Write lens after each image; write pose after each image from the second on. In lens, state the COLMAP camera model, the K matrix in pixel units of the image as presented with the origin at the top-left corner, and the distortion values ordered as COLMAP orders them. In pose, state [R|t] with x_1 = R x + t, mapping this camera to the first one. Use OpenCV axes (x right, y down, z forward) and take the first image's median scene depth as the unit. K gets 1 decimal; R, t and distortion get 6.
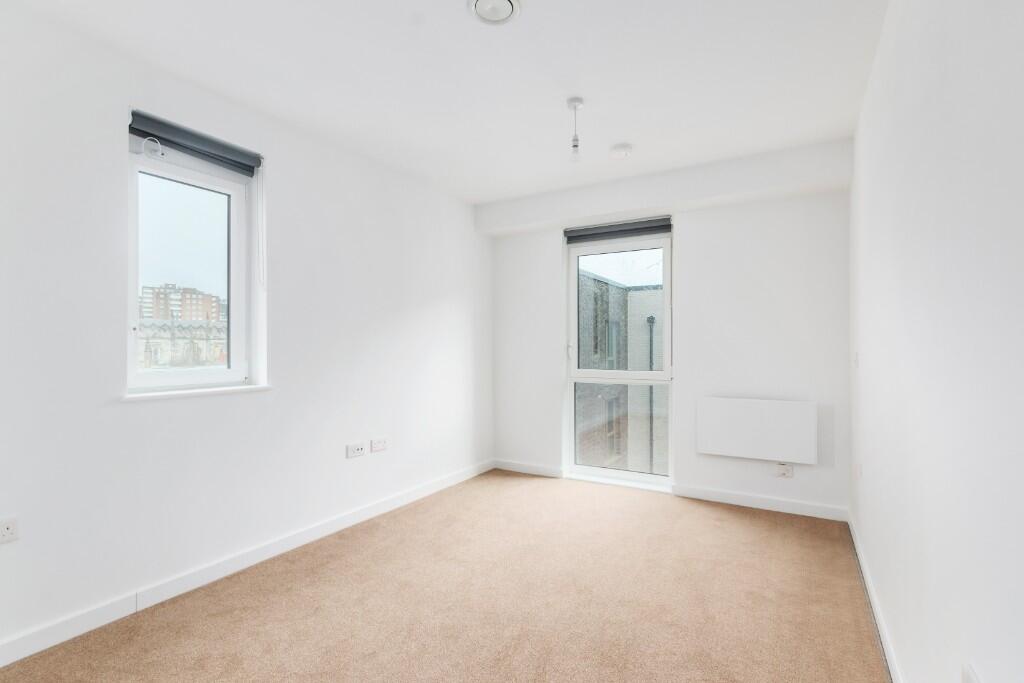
lens RADIAL K [[486.6, 0, 531.1], [0, 486.6, 339.2], [0, 0, 1]] dist [0.000791, 0.000101]
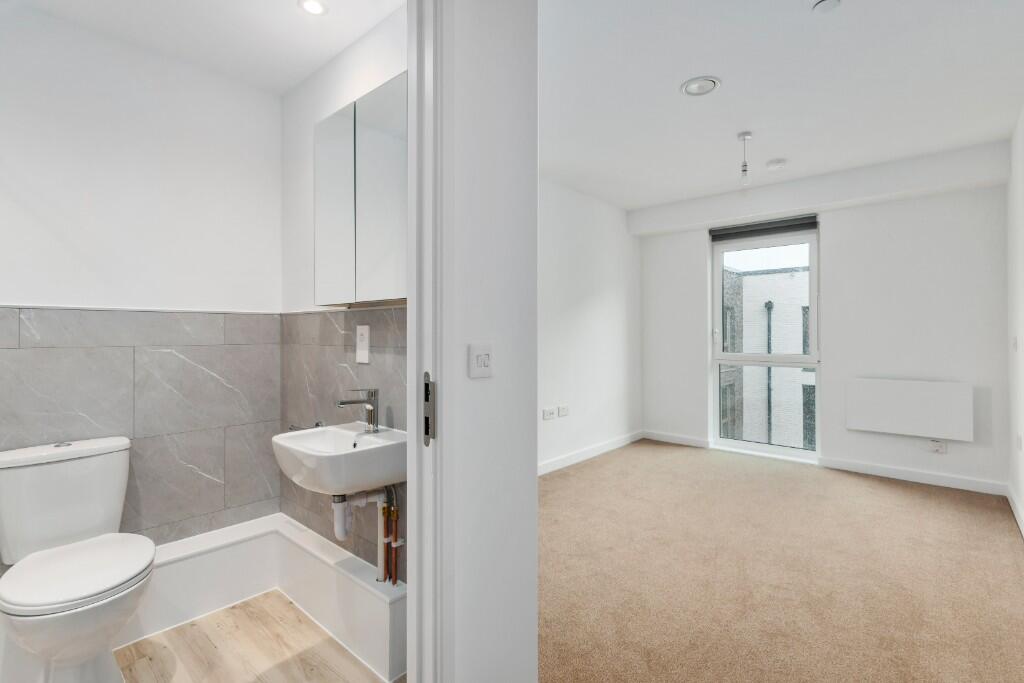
lens RADIAL K [[485.4, 0, 523.2], [0, 485.4, 326.2], [0, 0, 1]] dist [0.002943, -0.000703]
pose [[0.978145, -0.005694, -0.207847, -0.142991], [0.005834, 0.999983, 0.000060, -0.002329], [0.207843, -0.001272, 0.978161, -0.228360]]
